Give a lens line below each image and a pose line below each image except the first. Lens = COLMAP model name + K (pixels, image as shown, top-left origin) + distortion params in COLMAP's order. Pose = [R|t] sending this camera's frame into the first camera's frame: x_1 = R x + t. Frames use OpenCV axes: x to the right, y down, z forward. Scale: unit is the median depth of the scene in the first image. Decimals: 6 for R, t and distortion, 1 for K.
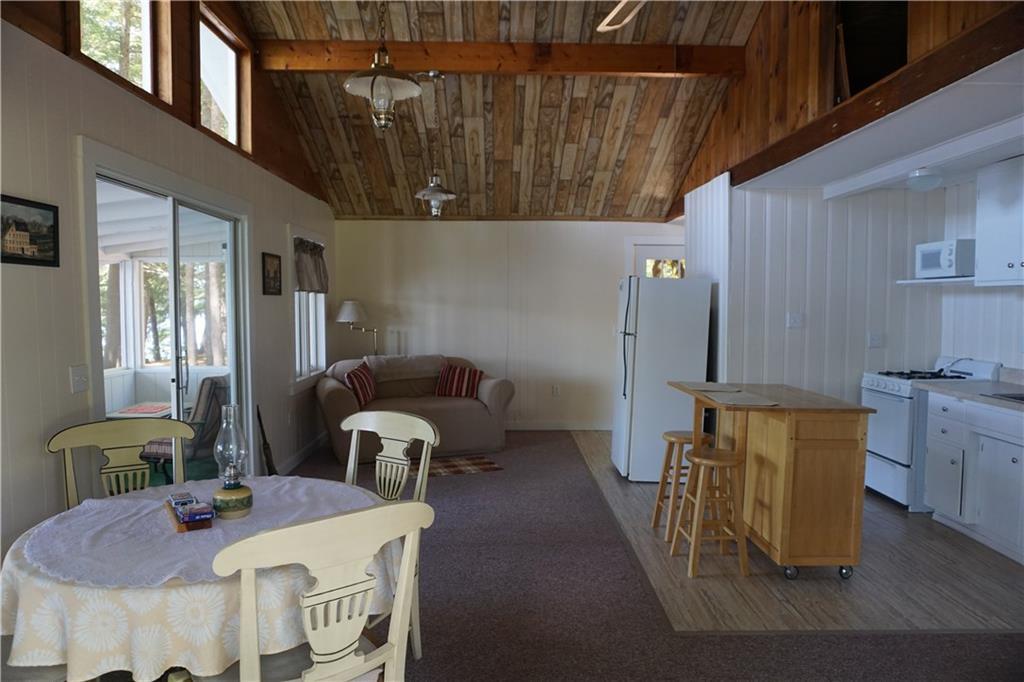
lens RADIAL K [[683.5, 0, 512.0], [0, 683.5, 341.0], [0, 0, 1]] dist [-0.067510, 0.046736]
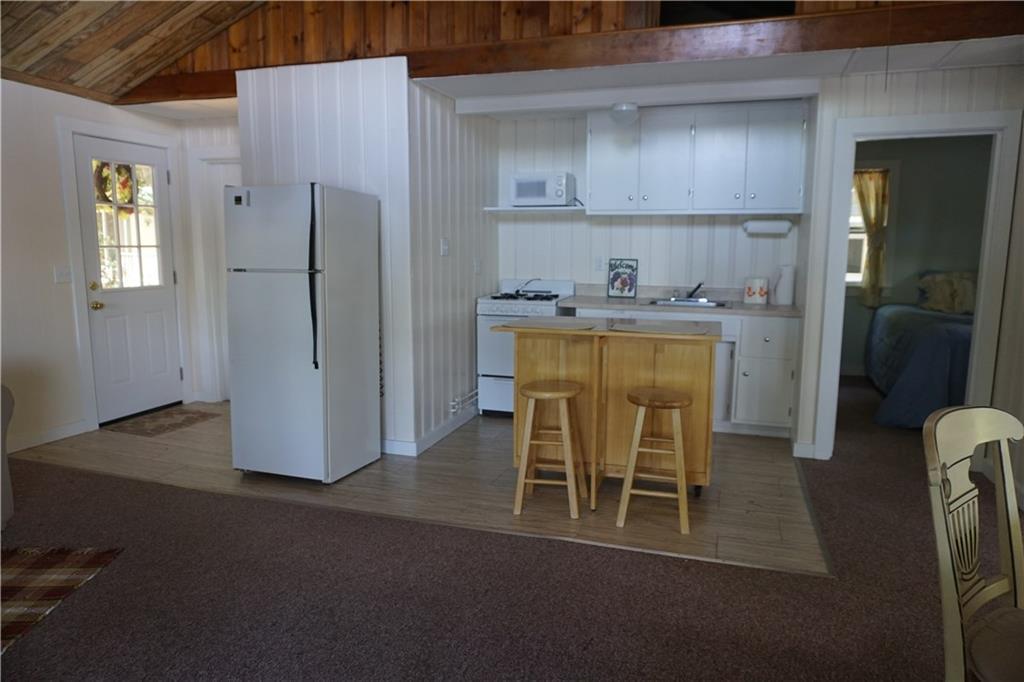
lens RADIAL K [[683.5, 0, 512.0], [0, 683.5, 341.0], [0, 0, 1]] dist [-0.067510, 0.046736]
pose [[0.322018, -0.137482, 0.936698, -0.434156], [0.049987, 0.990489, 0.128192, -0.019923], [-0.945413, 0.005542, 0.325828, 0.657620]]
